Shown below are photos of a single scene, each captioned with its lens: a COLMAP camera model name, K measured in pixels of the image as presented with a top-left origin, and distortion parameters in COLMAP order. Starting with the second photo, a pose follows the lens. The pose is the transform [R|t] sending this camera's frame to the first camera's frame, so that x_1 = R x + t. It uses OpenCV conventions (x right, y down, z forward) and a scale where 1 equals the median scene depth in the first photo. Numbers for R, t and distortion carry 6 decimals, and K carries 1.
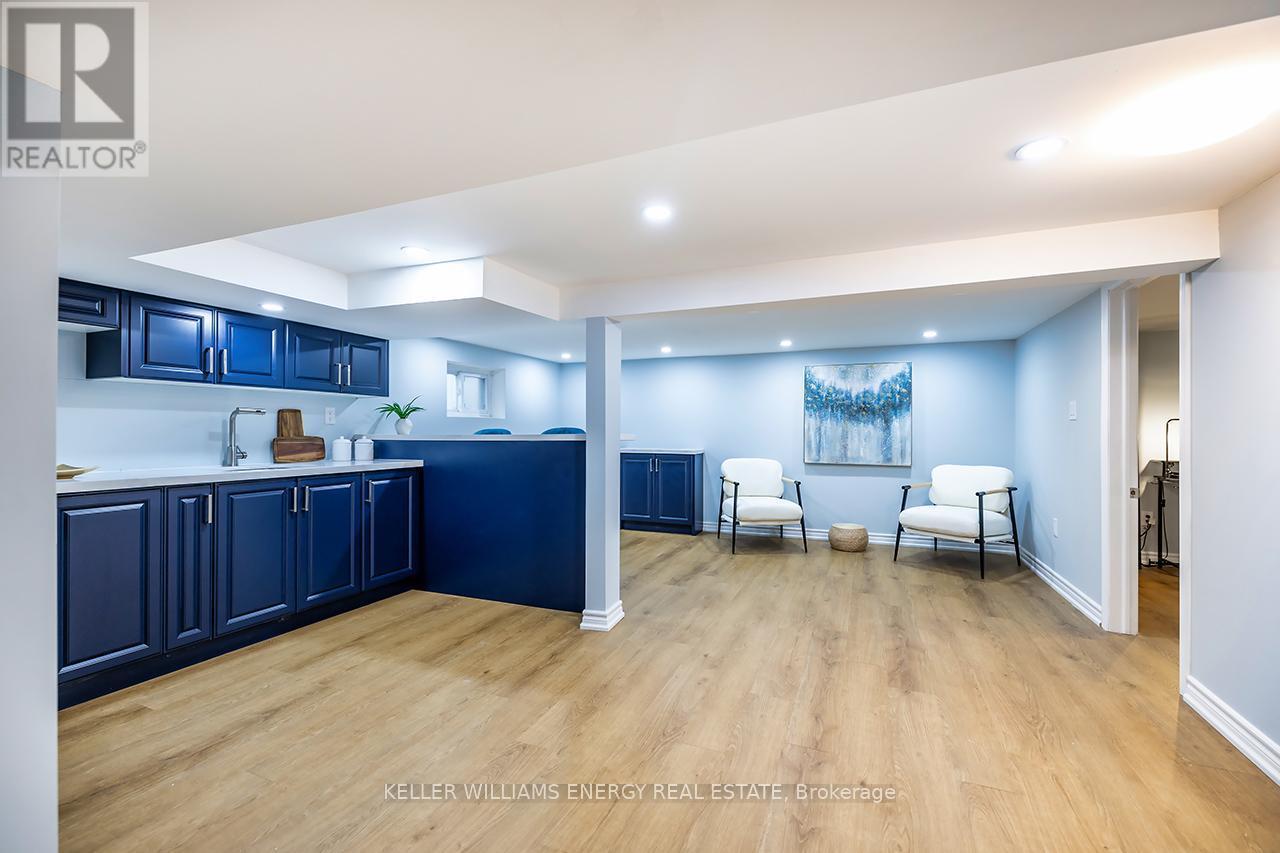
lens RADIAL K [[527.3, 0, 638.4], [0, 527.3, 429.0], [0, 0, 1]] dist [0.001563, 0.000136]
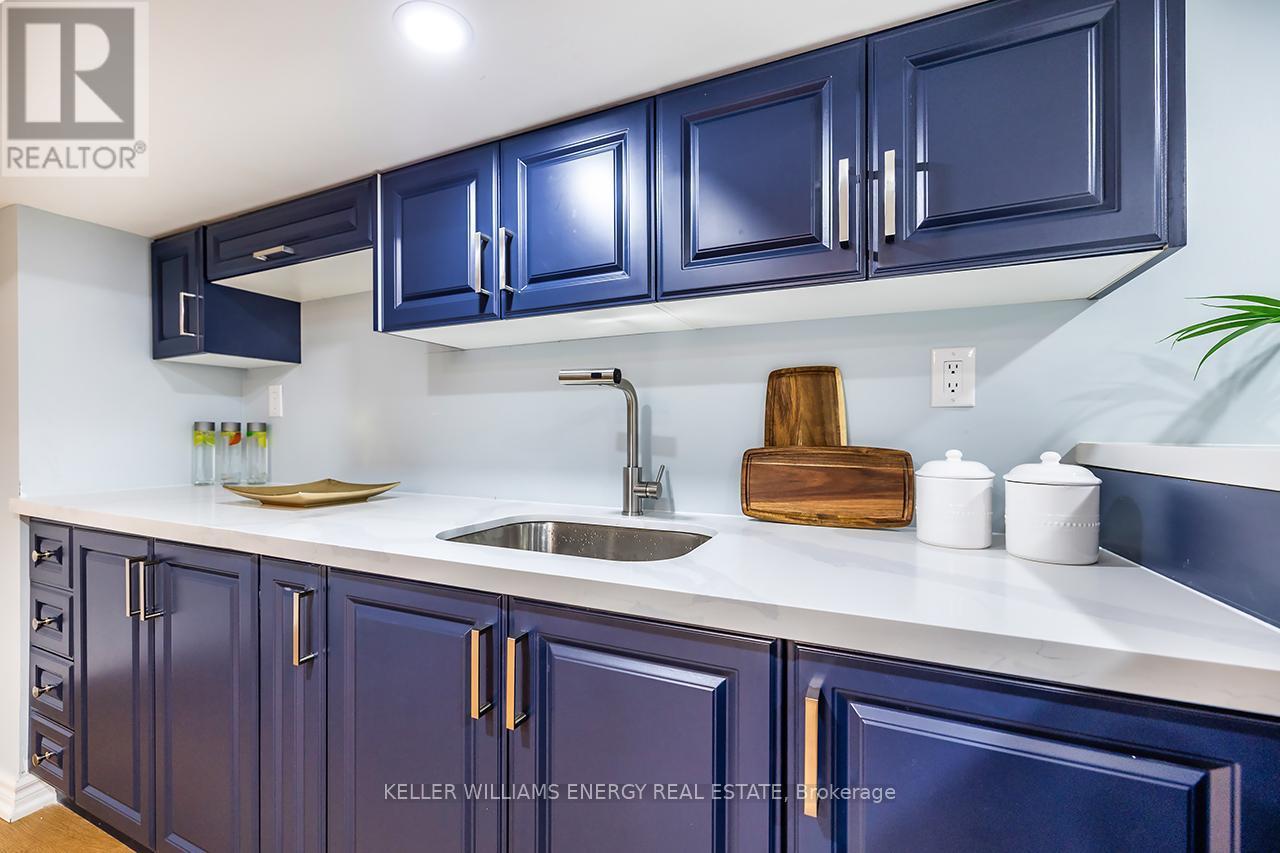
lens RADIAL K [[527.3, 0, 635.4], [0, 527.3, 432.7], [0, 0, 1]] dist [0.001563, 0.000136]
pose [[-0.041386, -0.002176, -0.999141, -0.301516], [0.003043, 0.999993, -0.002304, 0.005570], [0.999139, -0.003136, -0.041379, 0.879714]]
